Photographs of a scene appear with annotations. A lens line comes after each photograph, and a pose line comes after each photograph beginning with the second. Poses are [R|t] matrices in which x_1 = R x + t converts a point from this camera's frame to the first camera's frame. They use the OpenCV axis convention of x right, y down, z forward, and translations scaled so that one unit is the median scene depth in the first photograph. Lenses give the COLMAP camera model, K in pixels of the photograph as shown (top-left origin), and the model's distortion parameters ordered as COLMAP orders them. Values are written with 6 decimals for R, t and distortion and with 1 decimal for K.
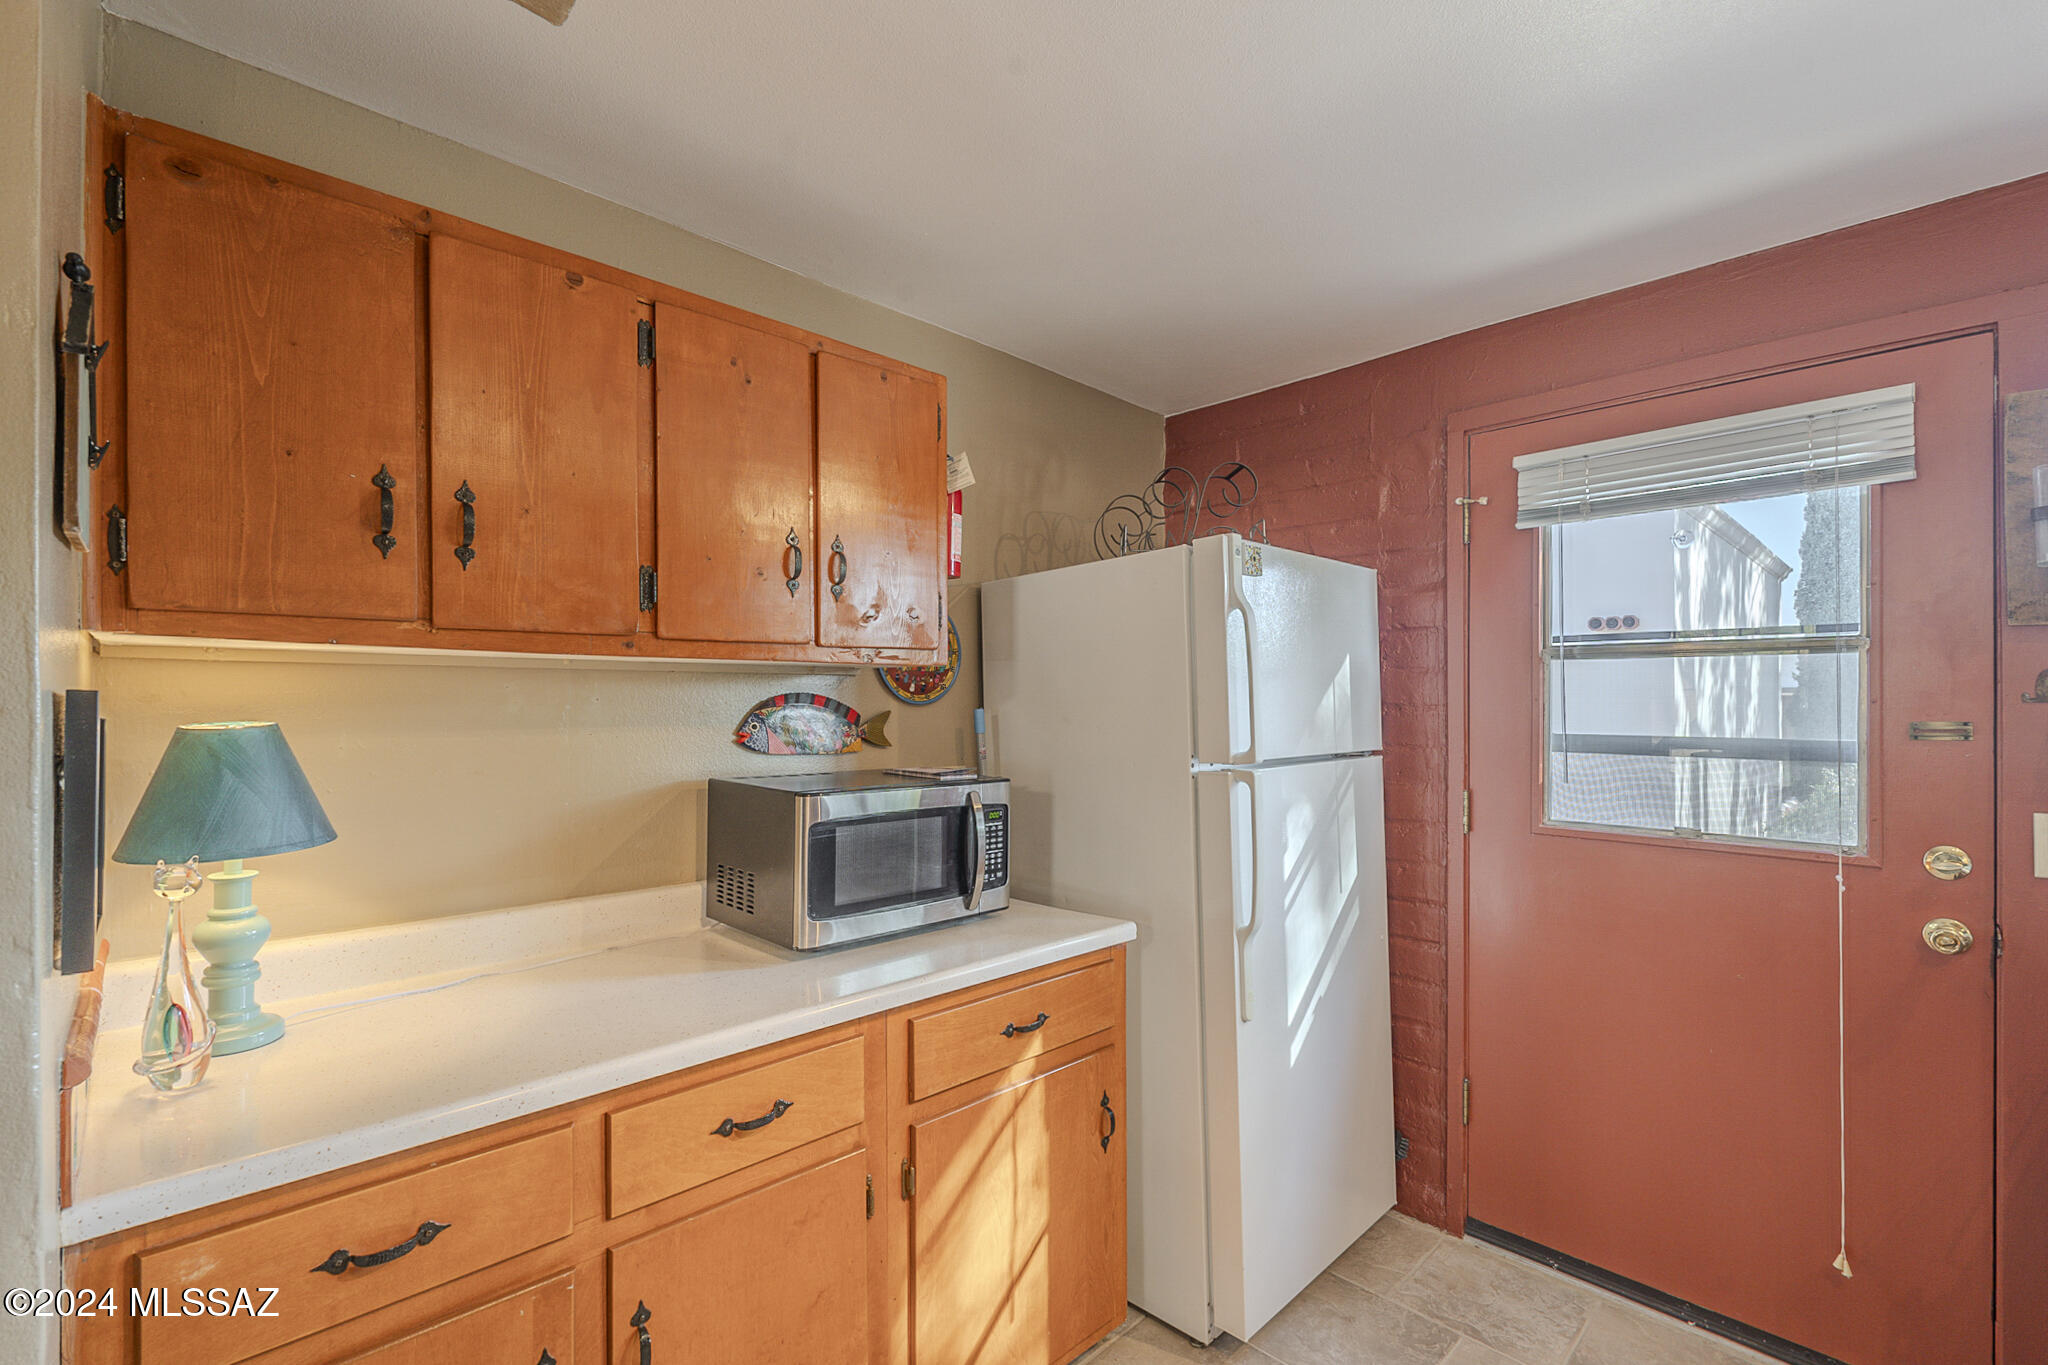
lens RADIAL K [[902.2, 0, 1030.5], [0, 902.2, 696.1], [0, 0, 1]] dist [-0.005201, 0.001665]
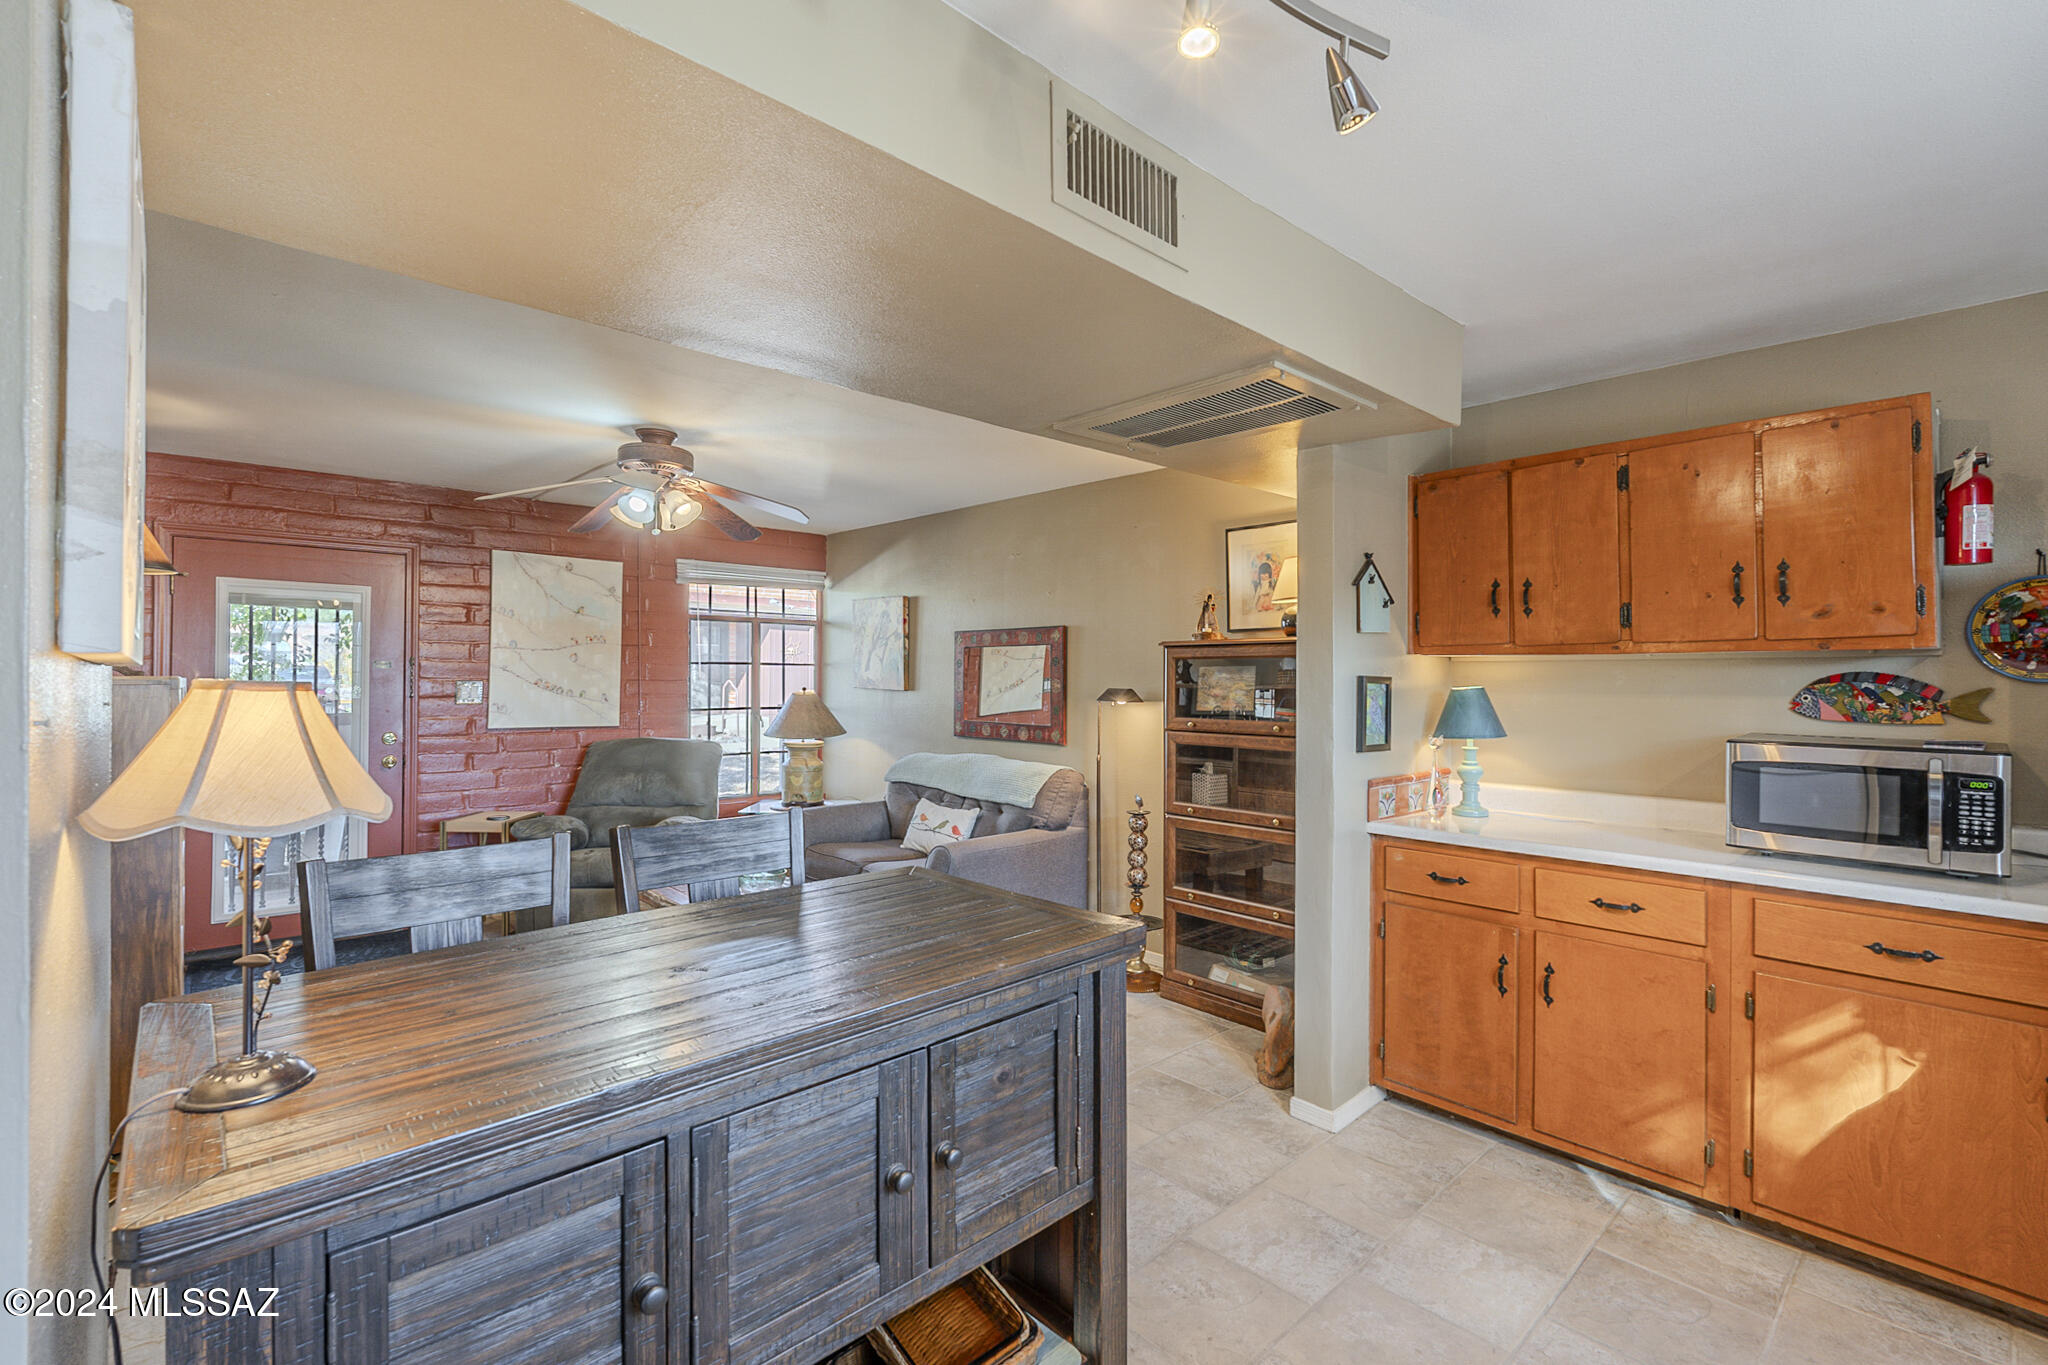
lens RADIAL K [[902.2, 0, 1026.6], [0, 902.2, 673.5], [0, 0, 1]] dist [-0.005201, 0.001665]
pose [[-0.033130, -0.004492, -0.999441, 1.218522], [0.006550, 0.999967, -0.004712, -0.003374], [0.999430, -0.006703, -0.033099, -0.109542]]
